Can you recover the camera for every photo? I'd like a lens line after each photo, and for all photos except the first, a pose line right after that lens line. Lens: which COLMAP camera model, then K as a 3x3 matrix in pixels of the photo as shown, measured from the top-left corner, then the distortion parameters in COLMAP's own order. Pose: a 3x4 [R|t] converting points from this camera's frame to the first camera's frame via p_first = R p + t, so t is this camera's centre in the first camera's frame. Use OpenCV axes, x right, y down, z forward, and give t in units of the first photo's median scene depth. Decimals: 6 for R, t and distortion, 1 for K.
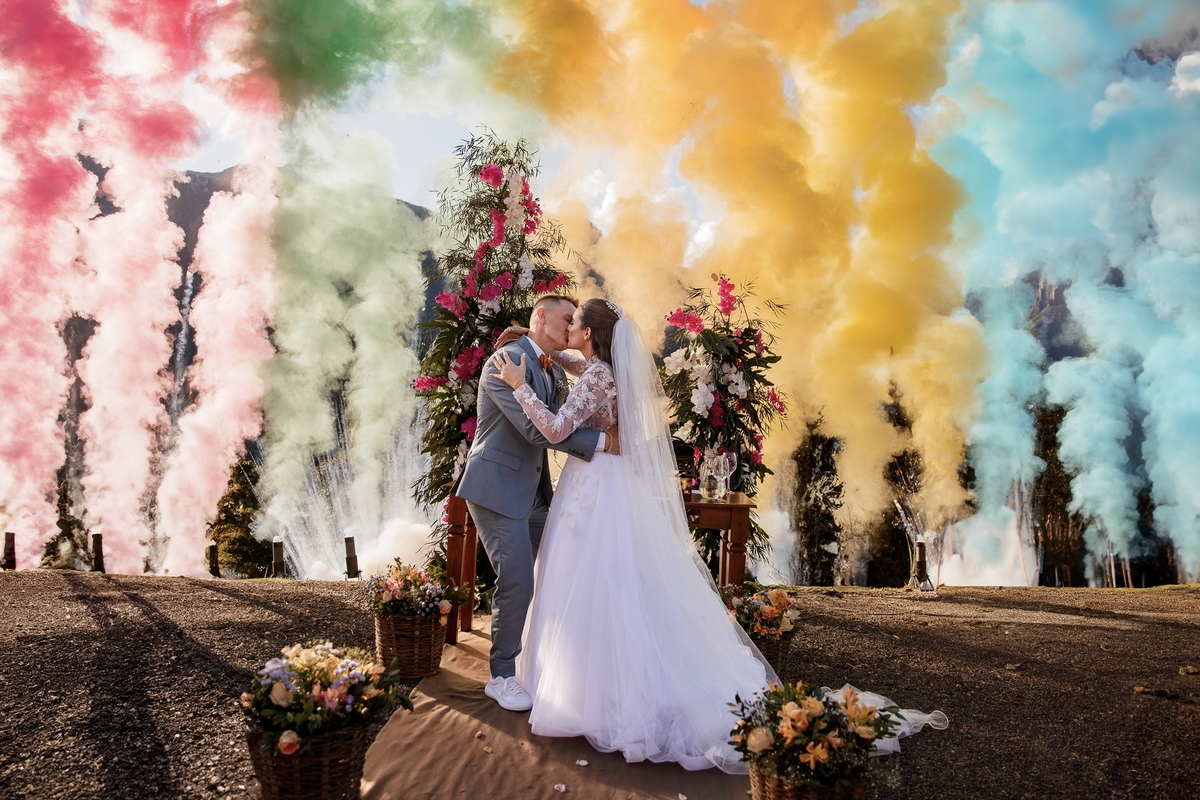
lens RADIAL K [[796.8, 0, 584.0], [0, 796.8, 370.7], [0, 0, 1]] dist [-0.097239, 0.076778]
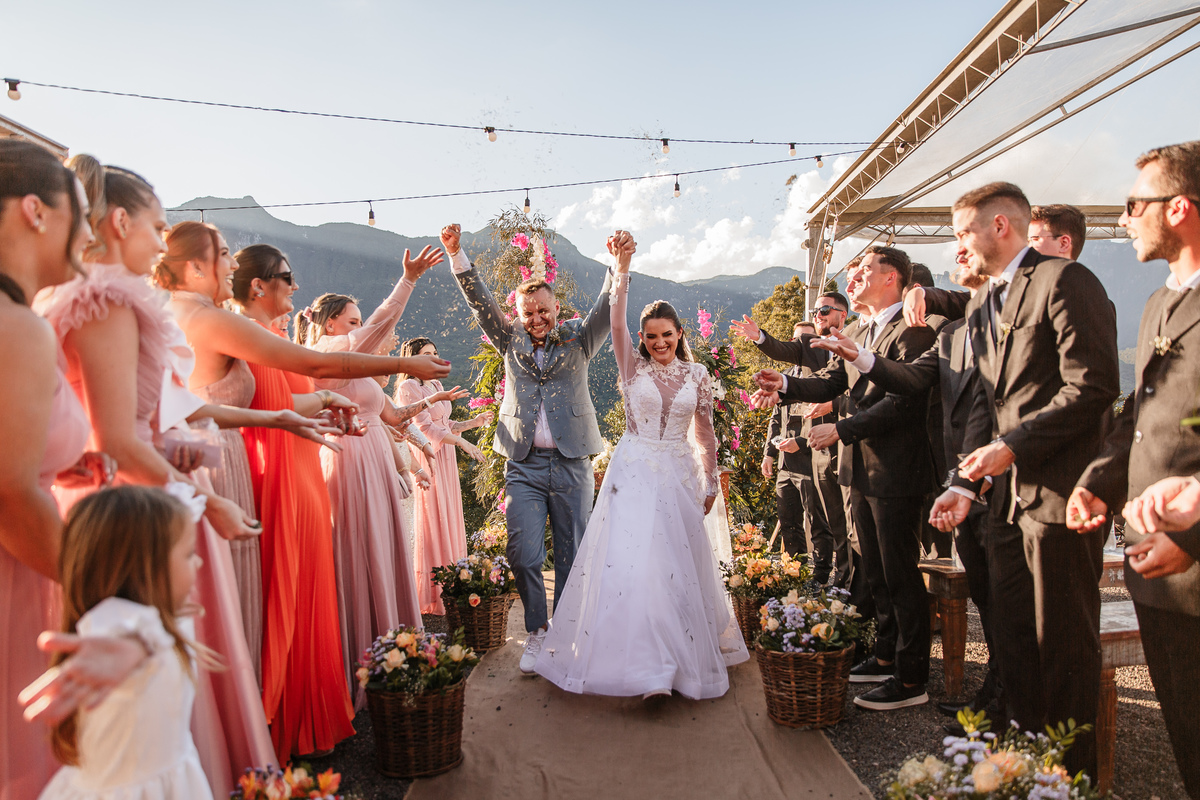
lens RADIAL K [[845.0, 0, 569.0], [0, 845.0, 371.9], [0, 0, 1]] dist [-0.139427, 0.106935]
pose [[0.998151, -0.060223, 0.008218, -0.063529], [0.060398, 0.997906, -0.023136, 0.005458], [-0.006807, 0.023590, 0.999699, -0.407107]]
